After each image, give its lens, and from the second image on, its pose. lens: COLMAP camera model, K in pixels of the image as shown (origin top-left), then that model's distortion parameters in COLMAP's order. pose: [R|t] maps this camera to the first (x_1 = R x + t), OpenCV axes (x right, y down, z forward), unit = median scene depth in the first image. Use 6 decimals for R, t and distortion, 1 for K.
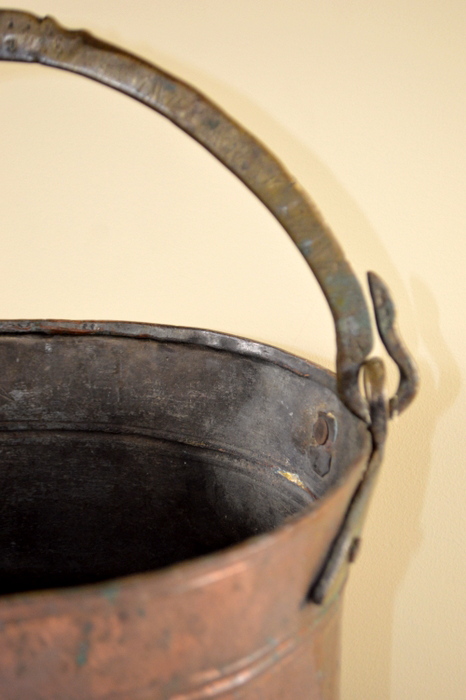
lens RADIAL K [[1246.4, 0, 233.0], [0, 1246.4, 350.0], [0, 0, 1]] dist [0.016777, 0.006079]
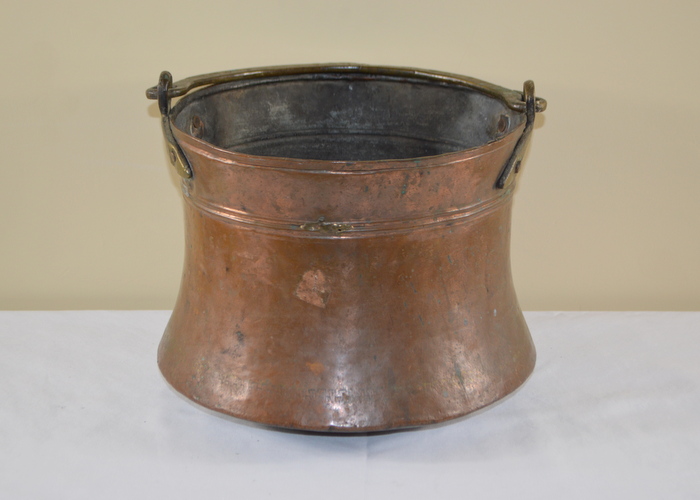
lens RADIAL K [[1309.5, 0, 350.0], [0, 1309.5, 250.0], [0, 0, 1]] dist [0.040943, 0.021952]
pose [[0.999368, 0.006281, -0.034978, -0.082692], [-0.004557, 0.998781, 0.049143, 0.143539], [0.035244, -0.048952, 0.998179, -0.937729]]
